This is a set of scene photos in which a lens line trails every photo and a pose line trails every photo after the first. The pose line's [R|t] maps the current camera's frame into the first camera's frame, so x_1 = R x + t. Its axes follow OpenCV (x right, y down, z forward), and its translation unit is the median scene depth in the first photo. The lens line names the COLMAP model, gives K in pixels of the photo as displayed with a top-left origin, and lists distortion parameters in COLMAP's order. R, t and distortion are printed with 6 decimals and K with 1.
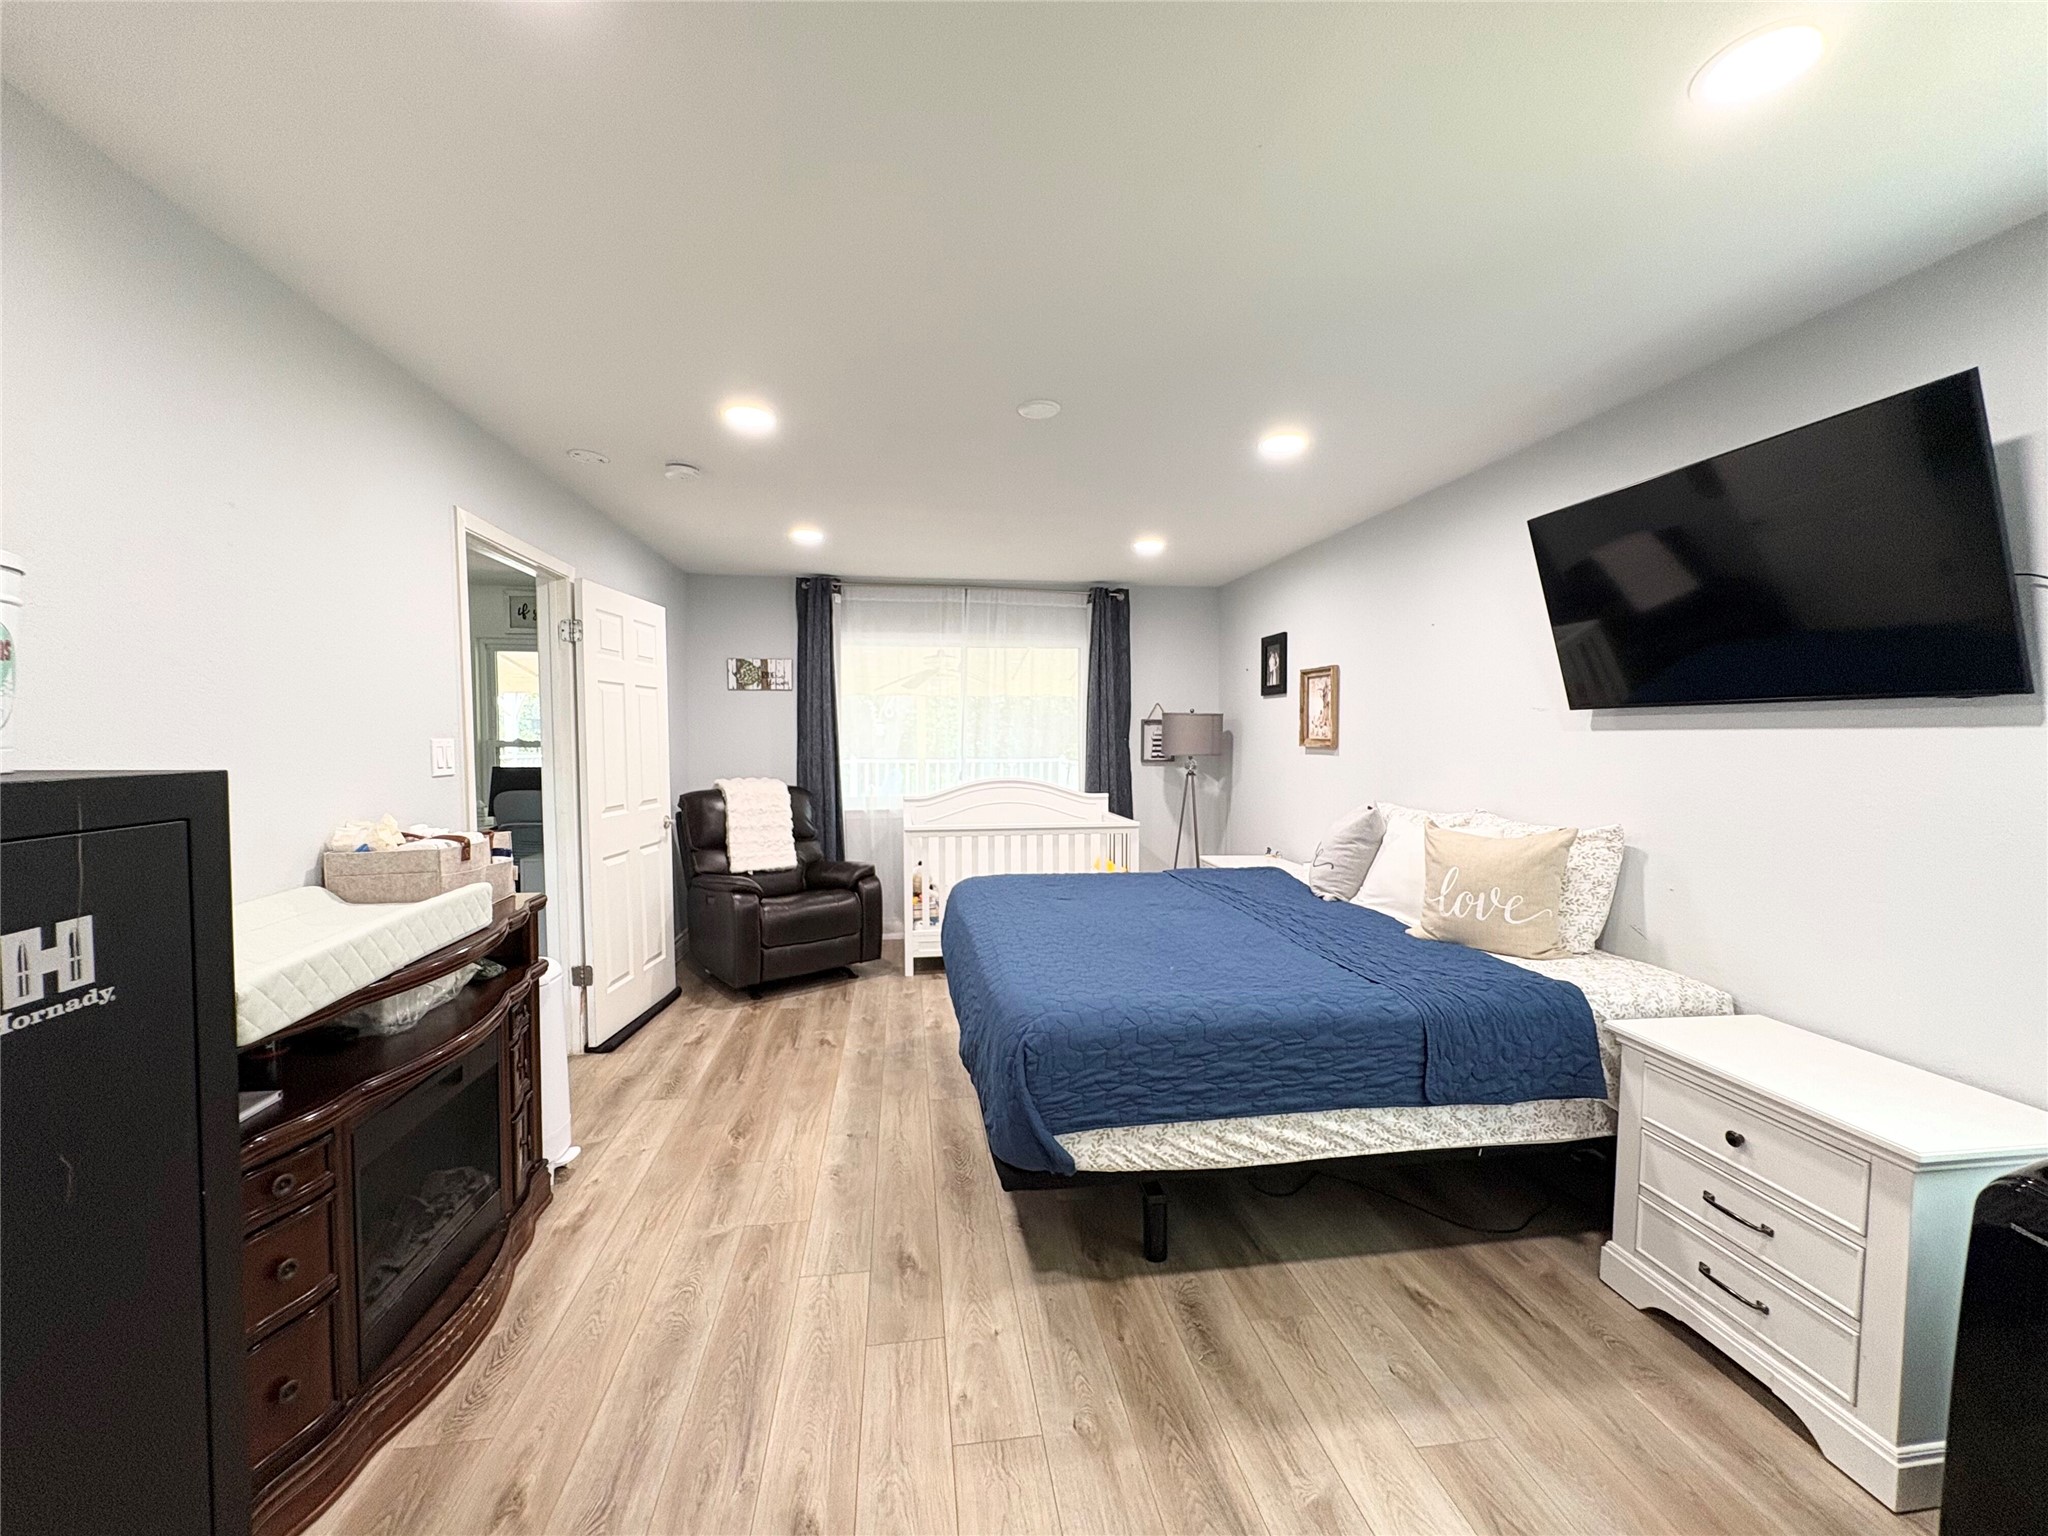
lens RADIAL K [[822.4, 0, 1020.4], [0, 822.4, 771.6], [0, 0, 1]] dist [0.003247, 0.000032]
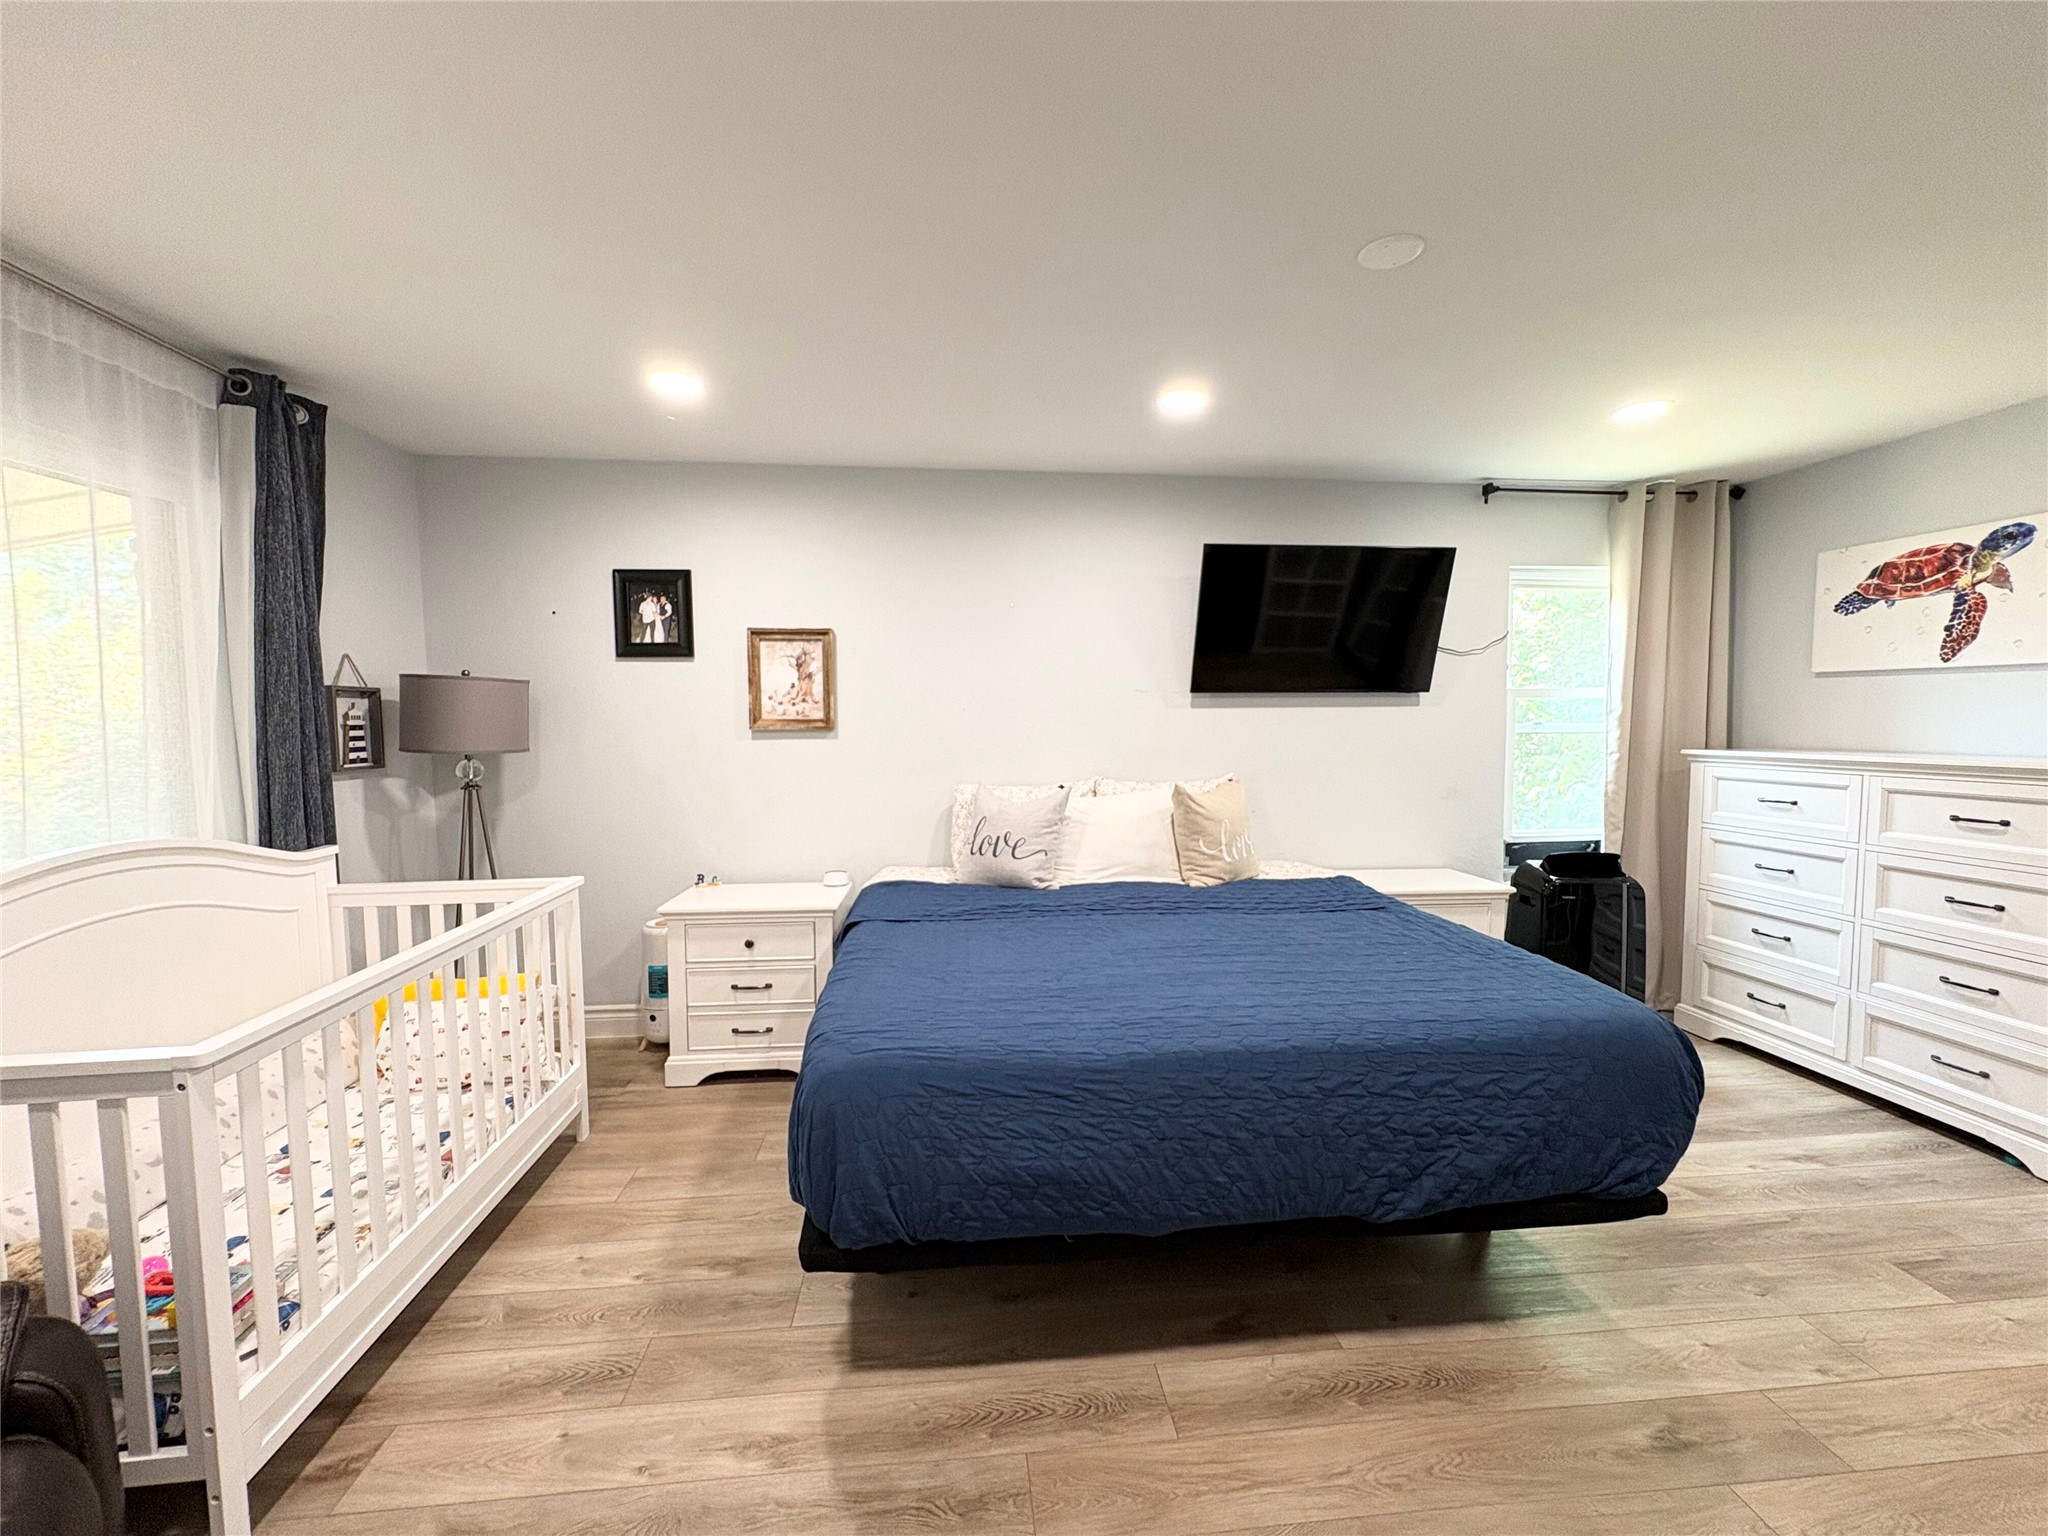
lens RADIAL K [[822.4, 0, 1024.4], [0, 822.4, 765.9], [0, 0, 1]] dist [0.003247, 0.000032]
pose [[0.037850, -0.064006, 0.997231, -0.403733], [0.051747, 0.996733, 0.062010, -0.031480], [-0.997943, 0.049256, 0.041038, 0.722768]]
